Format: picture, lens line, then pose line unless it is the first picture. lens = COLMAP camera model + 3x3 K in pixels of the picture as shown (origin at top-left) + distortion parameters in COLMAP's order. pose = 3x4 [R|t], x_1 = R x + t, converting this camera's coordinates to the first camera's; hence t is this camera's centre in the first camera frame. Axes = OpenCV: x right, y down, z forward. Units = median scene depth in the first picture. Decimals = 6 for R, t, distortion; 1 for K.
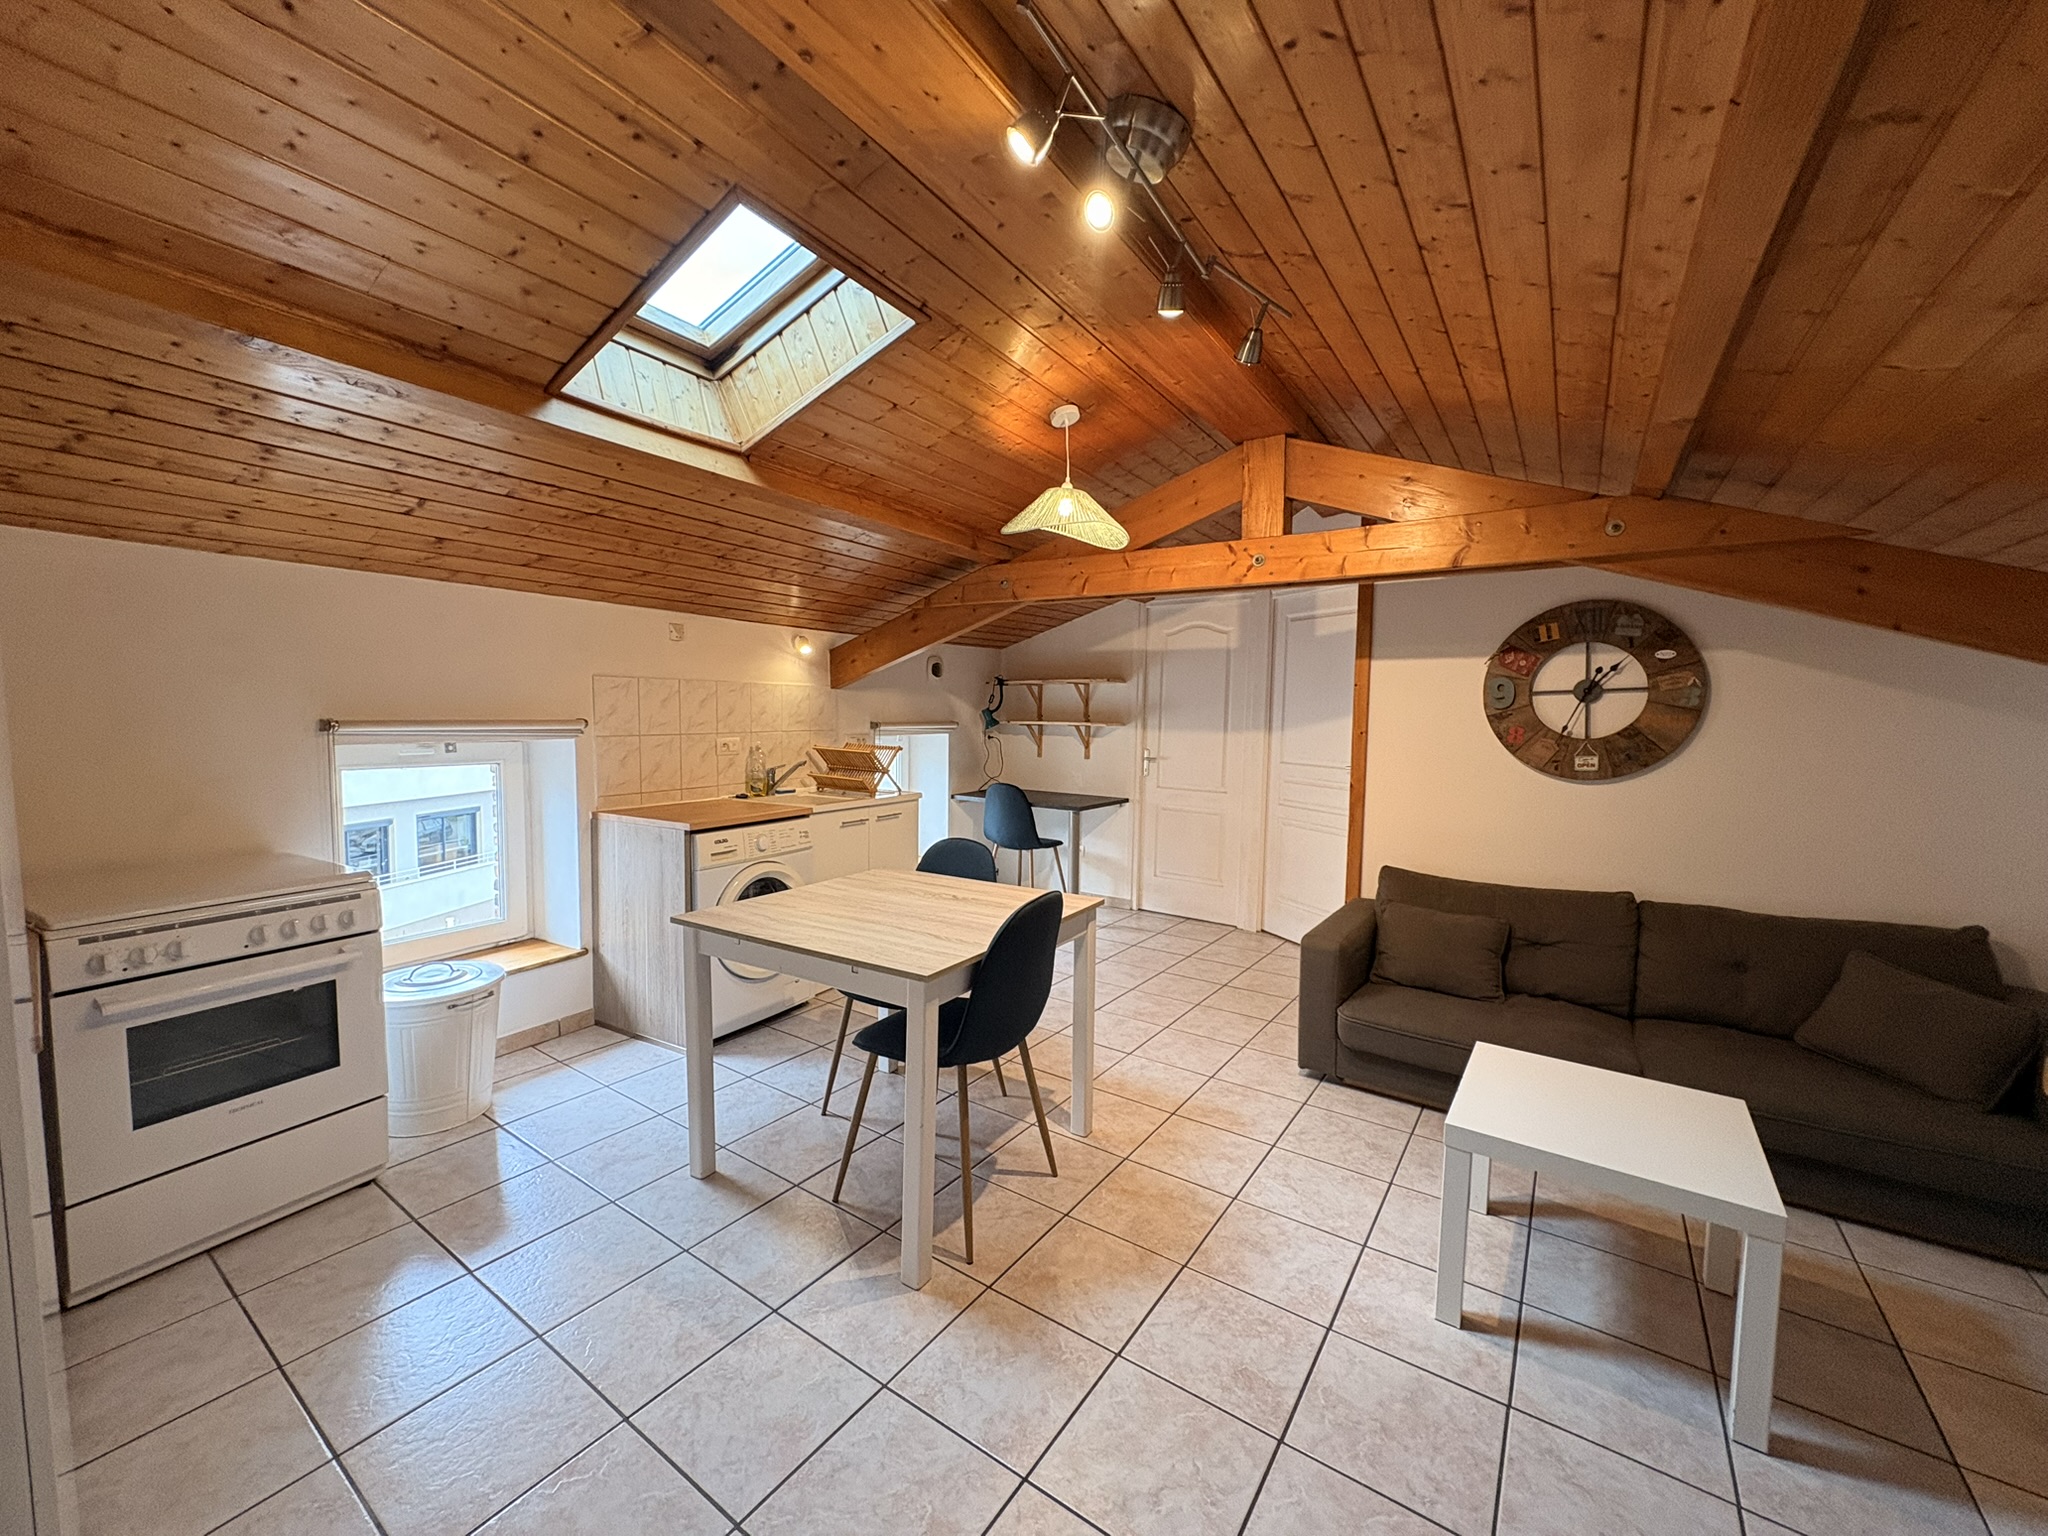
lens RADIAL K [[809.3, 0, 1024.0], [0, 809.3, 768.0], [0, 0, 1]] dist [-0.000119, -0.000013]
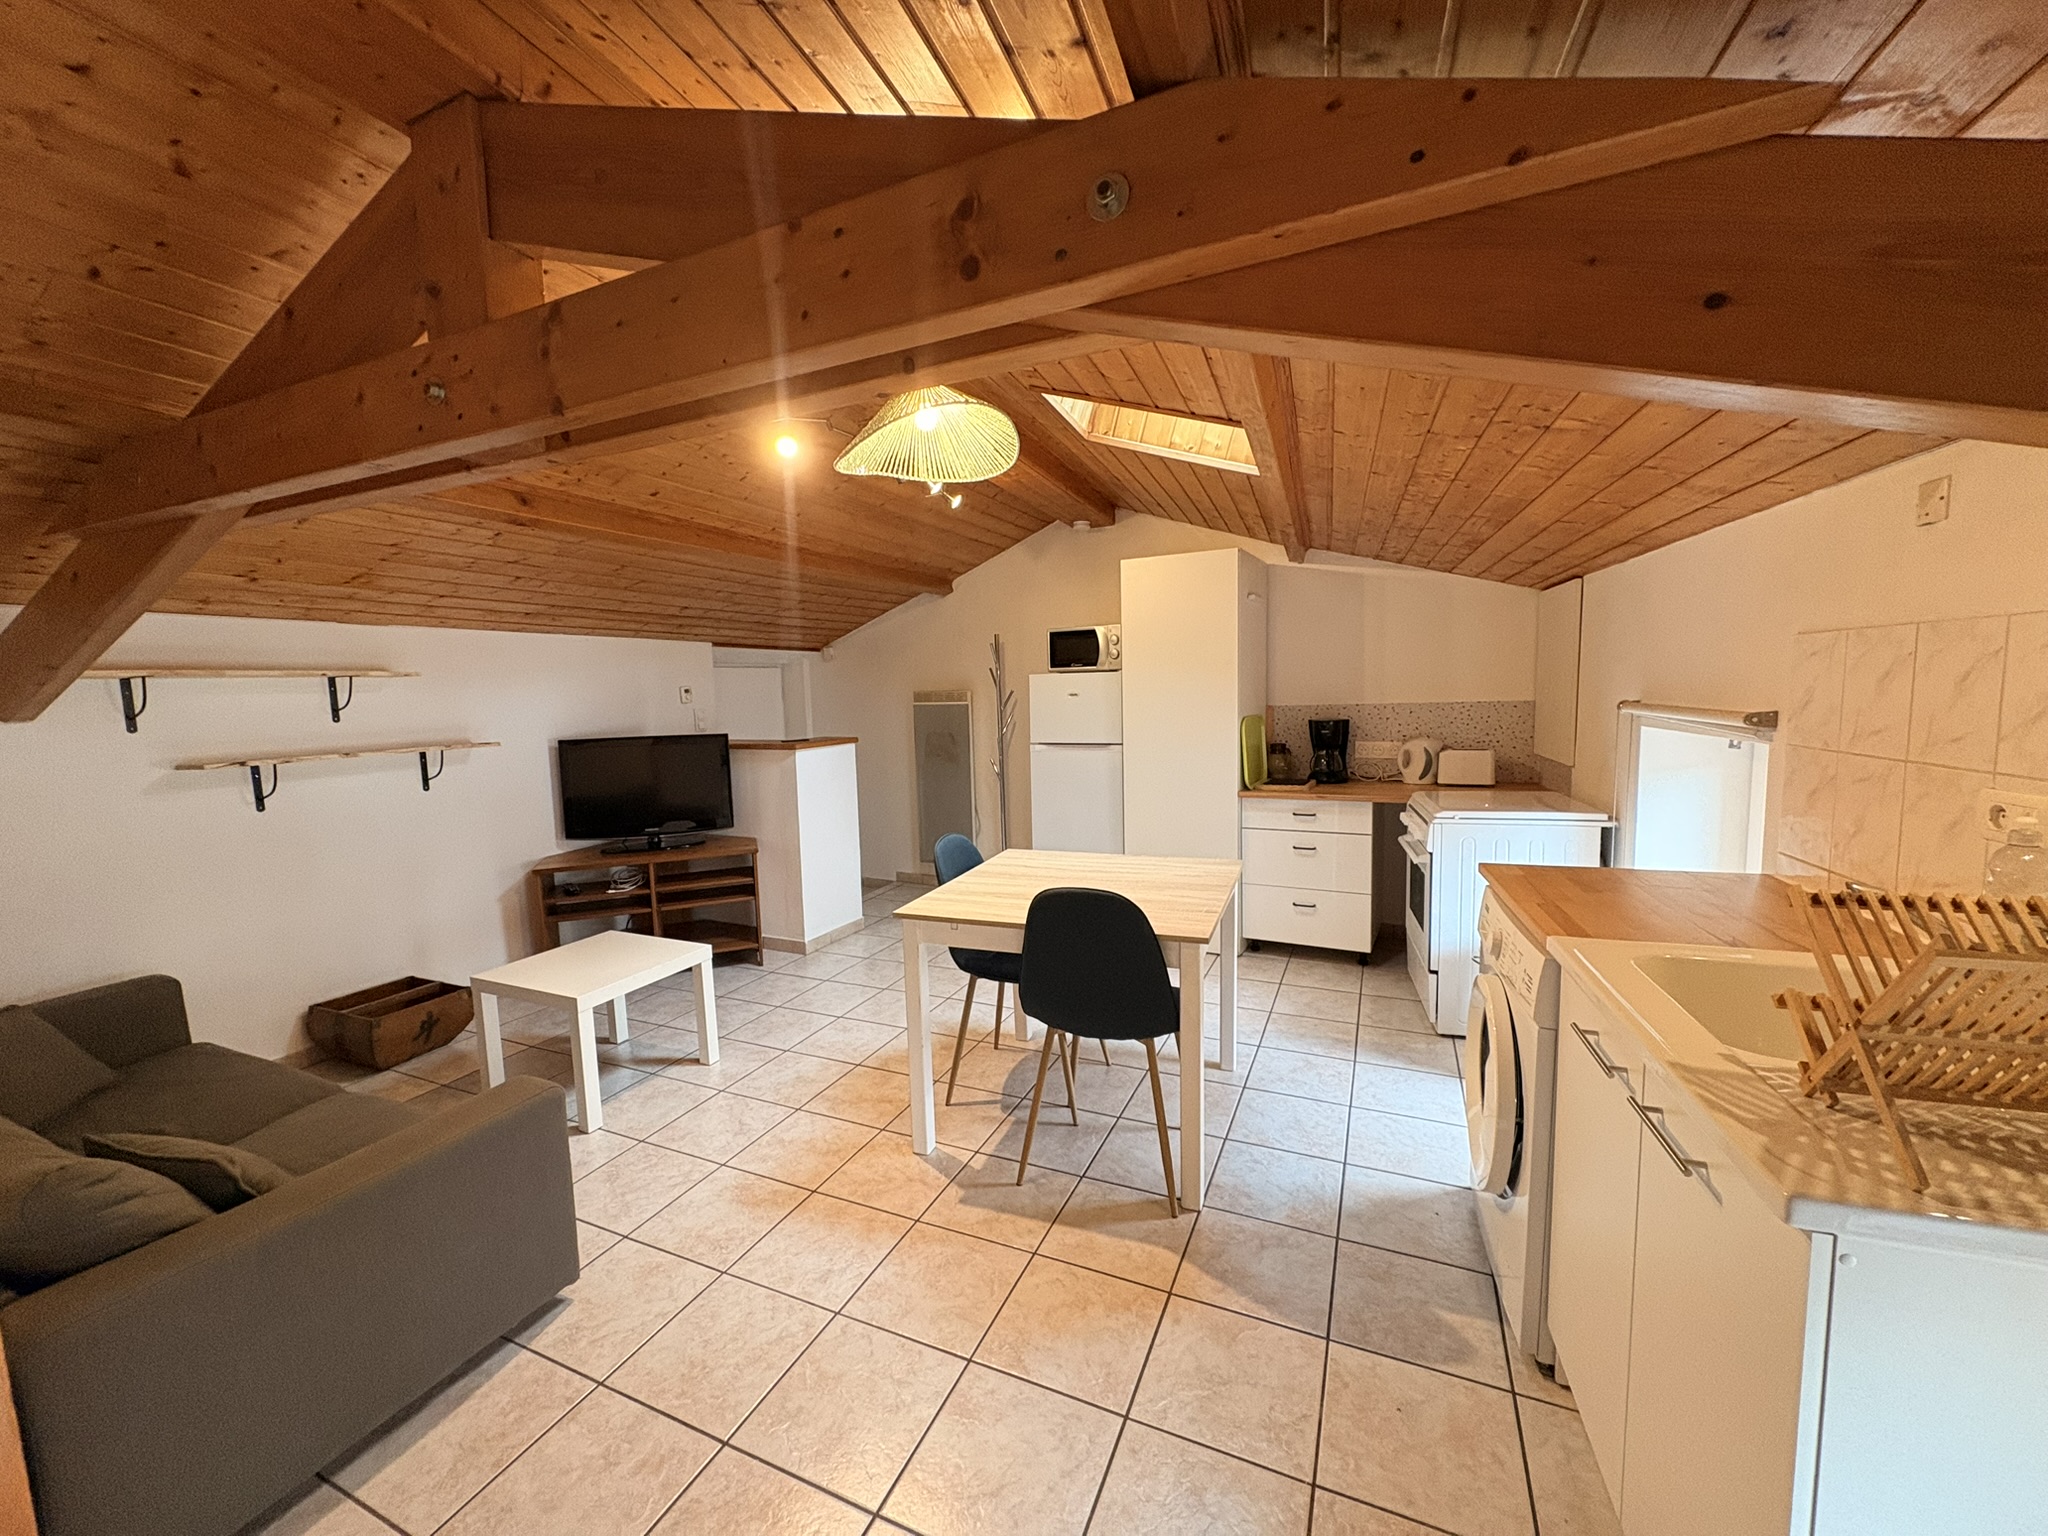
lens RADIAL K [[809.3, 0, 1024.0], [0, 809.3, 768.0], [0, 0, 1]] dist [-0.000119, -0.000013]
pose [[-0.982796, 0.033092, -0.181704, 0.122279], [0.001855, 0.985537, 0.169453, -0.165473], [0.184683, 0.166200, -0.968643, 1.998639]]
